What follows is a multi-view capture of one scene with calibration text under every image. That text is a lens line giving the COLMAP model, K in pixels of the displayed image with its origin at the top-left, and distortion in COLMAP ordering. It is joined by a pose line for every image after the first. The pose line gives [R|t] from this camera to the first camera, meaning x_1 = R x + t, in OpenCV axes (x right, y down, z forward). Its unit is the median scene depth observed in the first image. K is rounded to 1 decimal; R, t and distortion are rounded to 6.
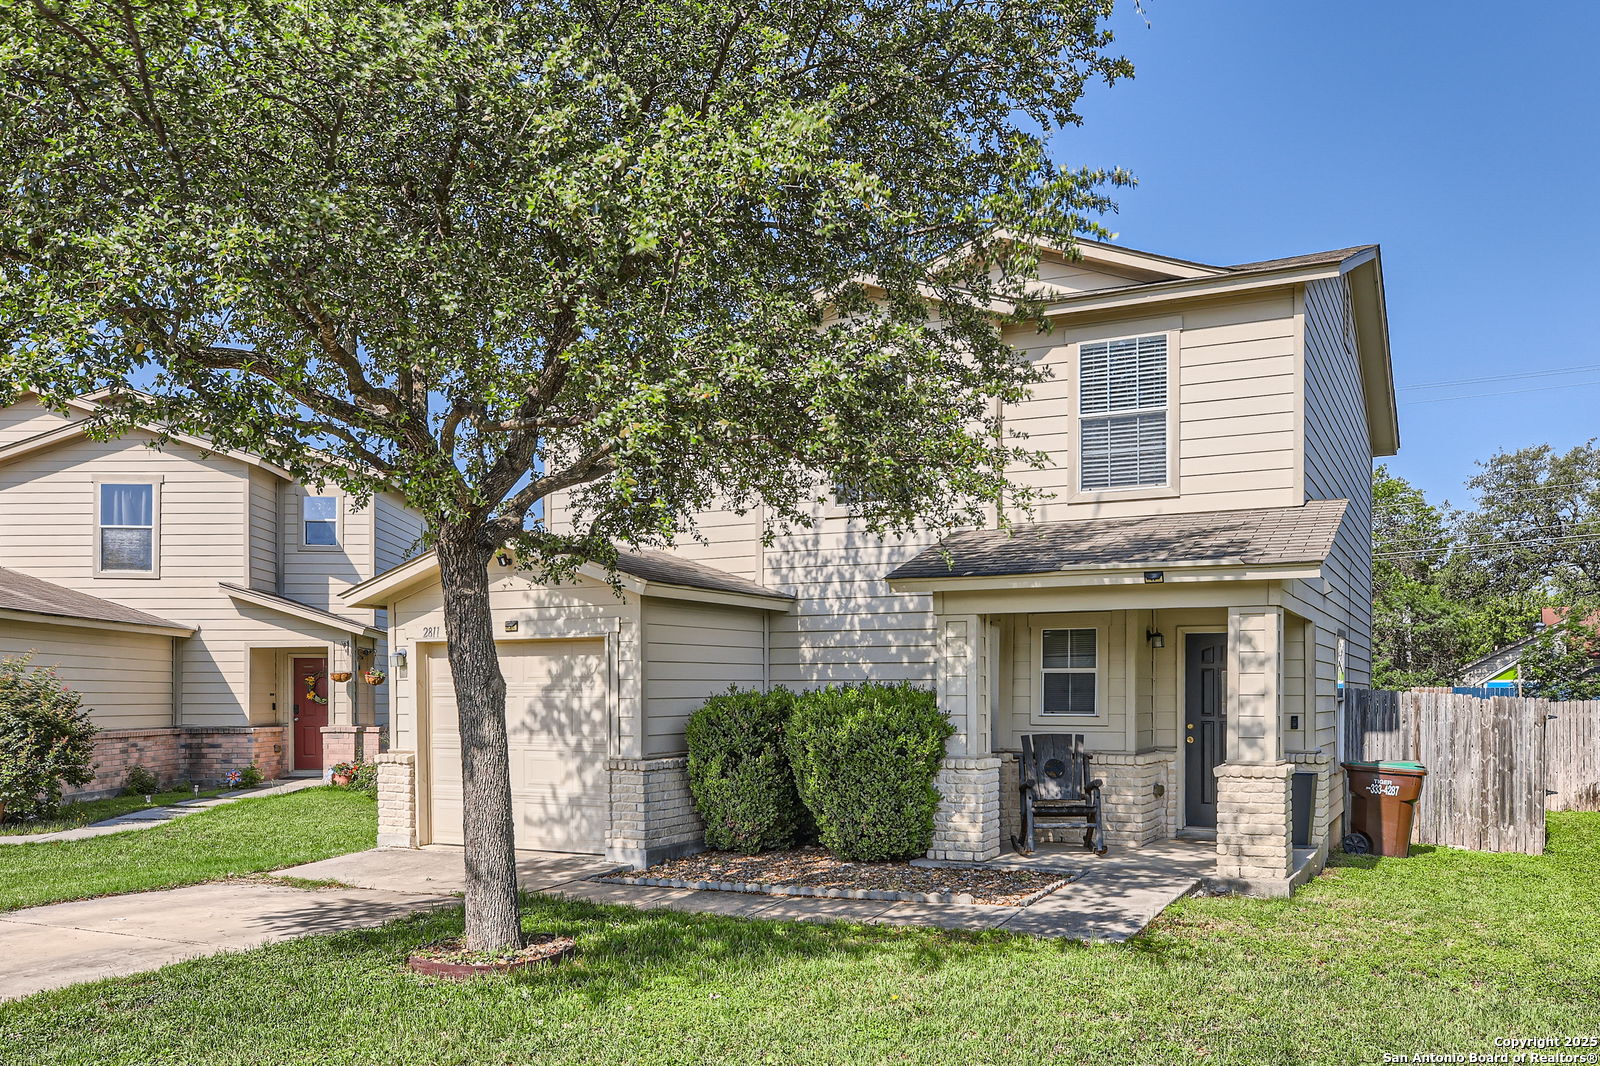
lens RADIAL K [[1342.4, 0, 786.3], [0, 1342.4, 688.9], [0, 0, 1]] dist [0.048915, -0.016468]
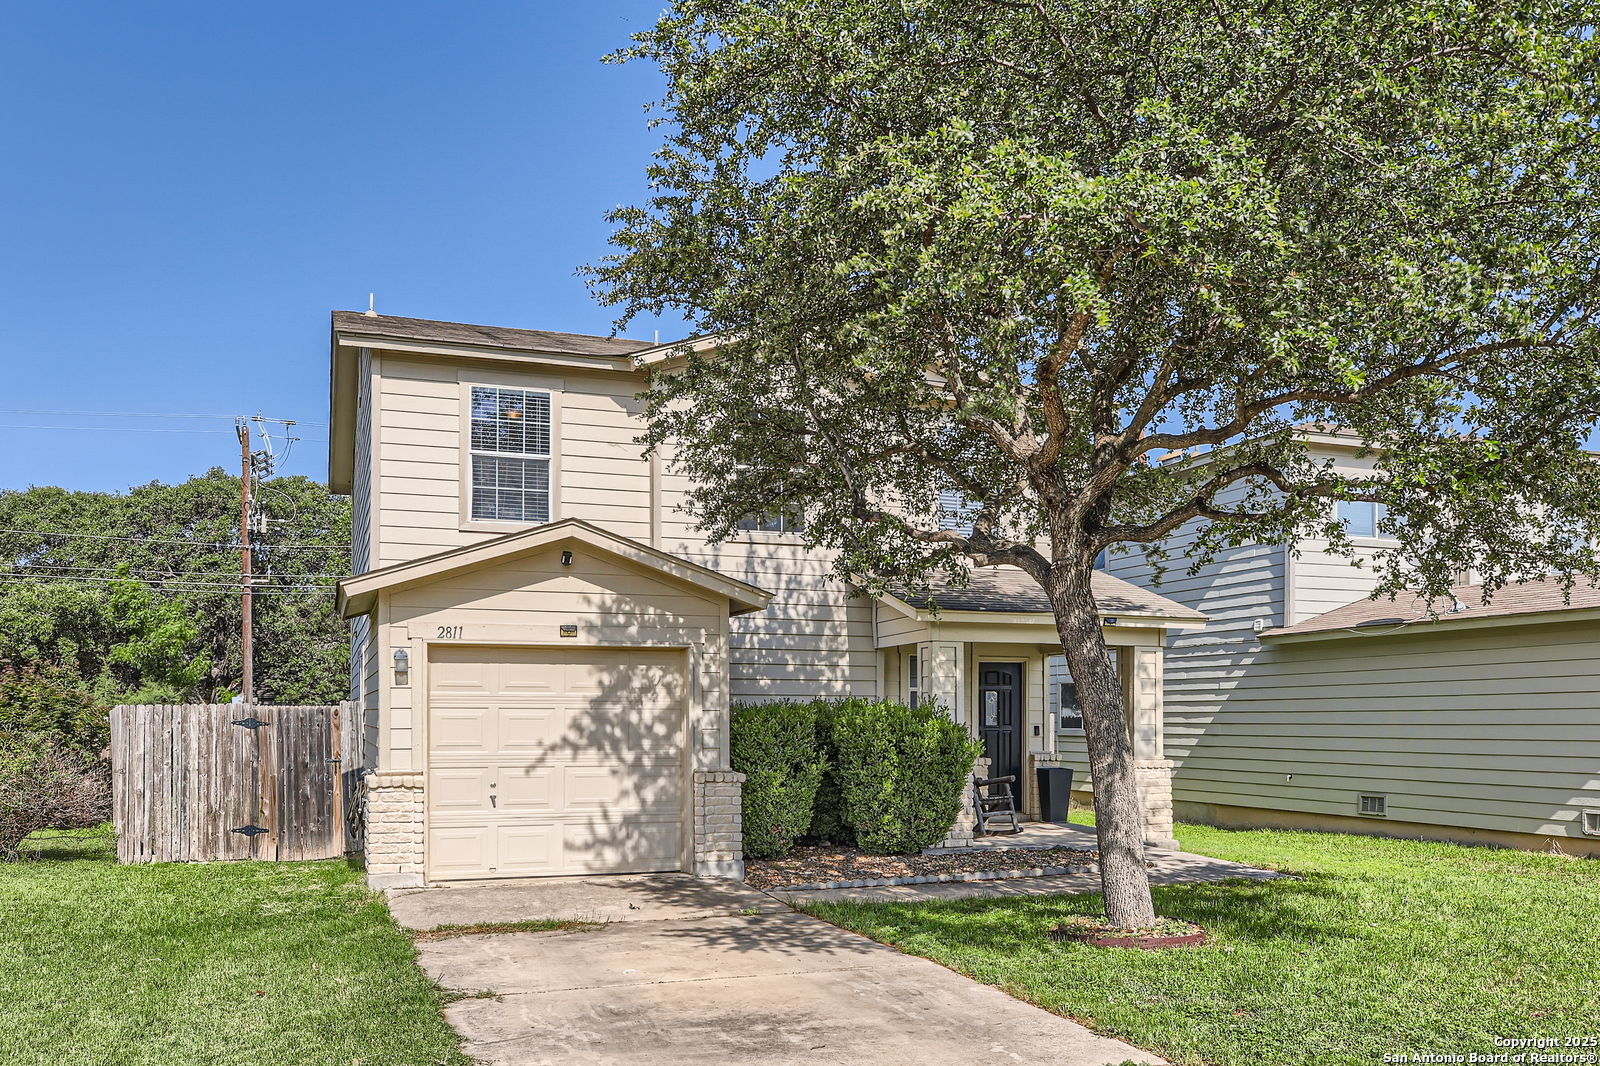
lens RADIAL K [[1342.4, 0, 779.5], [0, 1342.4, 704.7], [0, 0, 1]] dist [0.048915, -0.016468]
pose [[0.673615, 0.007372, 0.739045, -0.796685], [-0.003892, 0.999972, -0.006427, 0.008165], [-0.739072, 0.001453, 0.673625, 0.285762]]
